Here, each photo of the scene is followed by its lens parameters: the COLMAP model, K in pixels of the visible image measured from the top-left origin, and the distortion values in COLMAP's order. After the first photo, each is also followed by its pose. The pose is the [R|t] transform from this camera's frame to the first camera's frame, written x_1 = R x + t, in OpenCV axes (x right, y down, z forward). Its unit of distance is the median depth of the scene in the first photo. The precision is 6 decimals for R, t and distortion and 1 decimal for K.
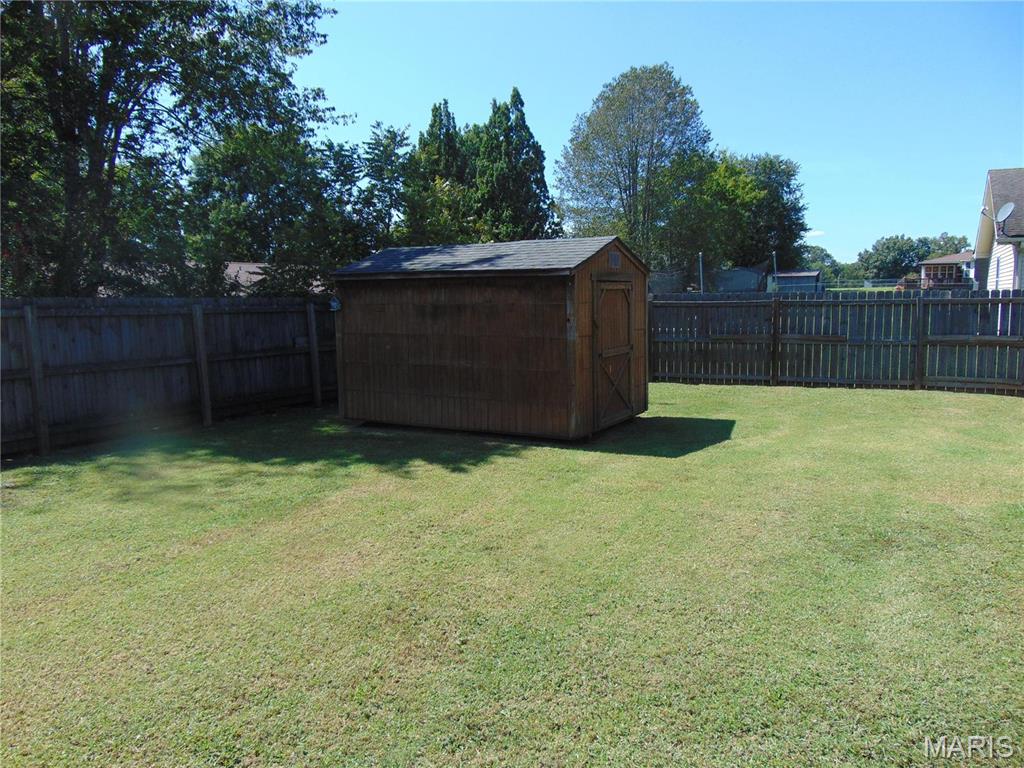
lens RADIAL K [[765.1, 0, 514.7], [0, 765.1, 380.7], [0, 0, 1]] dist [-0.034640, 0.073758]
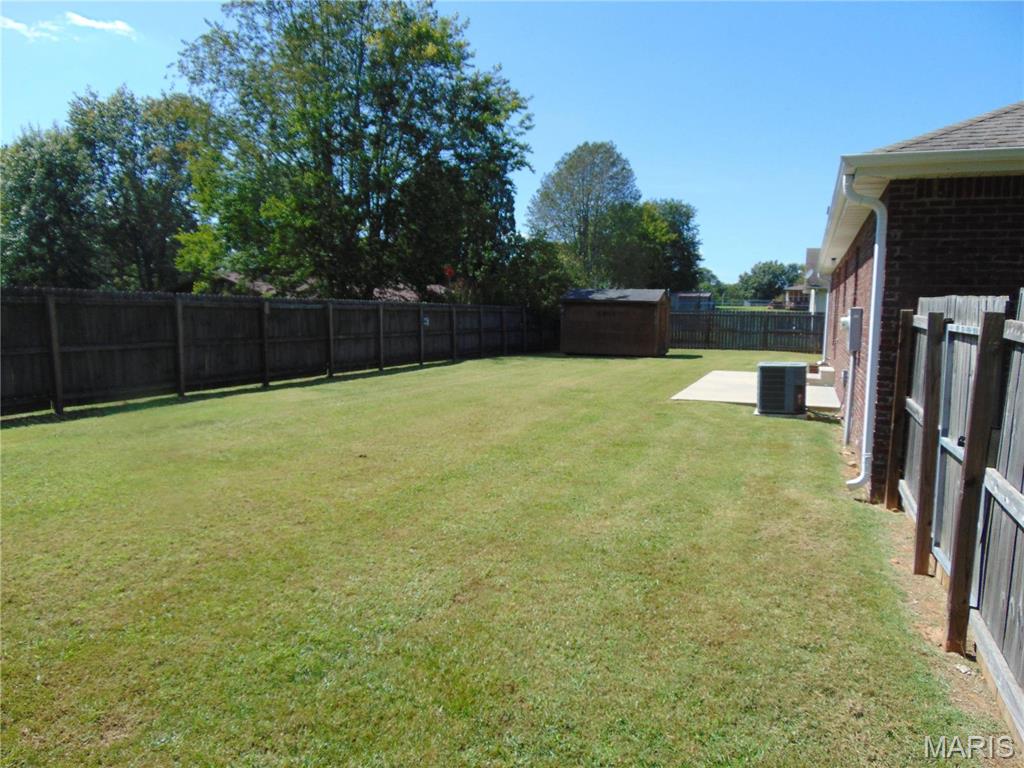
lens RADIAL K [[765.1, 0, 514.7], [0, 765.1, 380.7], [0, 0, 1]] dist [-0.034640, 0.073758]
pose [[0.990154, 0.016147, 0.139051, -0.136138], [-0.014489, 0.999811, -0.012930, 0.033264], [-0.139234, 0.010788, 0.990201, -0.294685]]
